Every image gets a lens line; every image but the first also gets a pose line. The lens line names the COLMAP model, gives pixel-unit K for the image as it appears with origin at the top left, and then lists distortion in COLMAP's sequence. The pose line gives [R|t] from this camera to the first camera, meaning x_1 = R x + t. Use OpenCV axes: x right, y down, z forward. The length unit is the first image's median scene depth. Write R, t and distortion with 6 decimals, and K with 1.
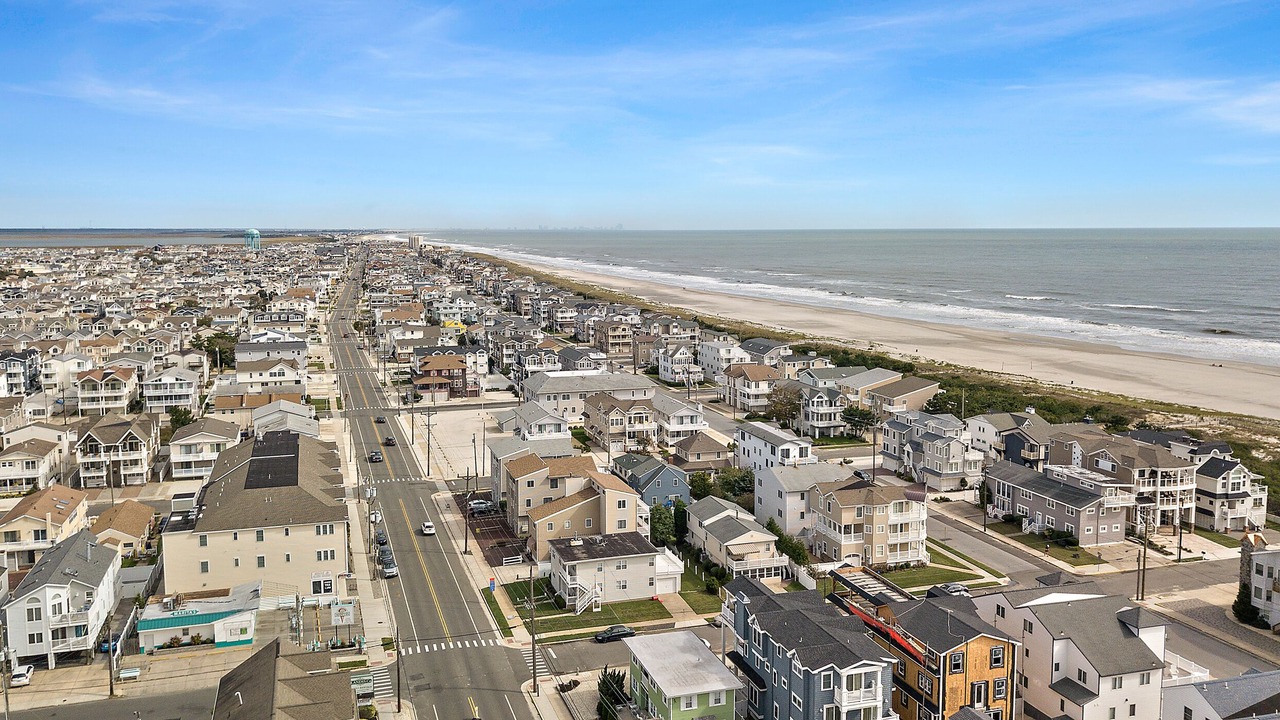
lens RADIAL K [[1038.5, 0, 653.0], [0, 1038.5, 228.4], [0, 0, 1]] dist [0.017571, 0.004134]
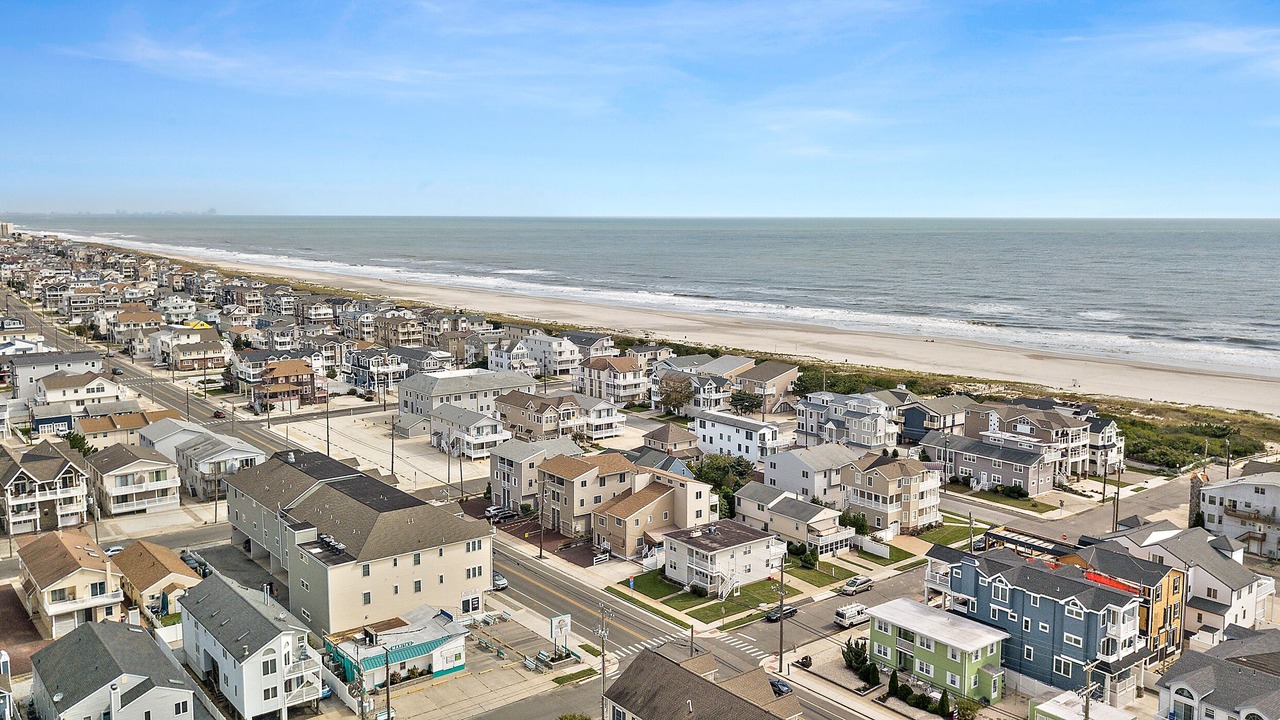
lens RADIAL K [[1038.5, 0, 653.0], [0, 1038.5, 228.4], [0, 0, 1]] dist [0.017571, 0.004134]
pose [[0.935913, 0.002773, 0.352221, -0.401130], [-0.007037, 0.999917, 0.010825, -0.014094], [-0.352162, -0.012610, 0.935854, 0.032265]]
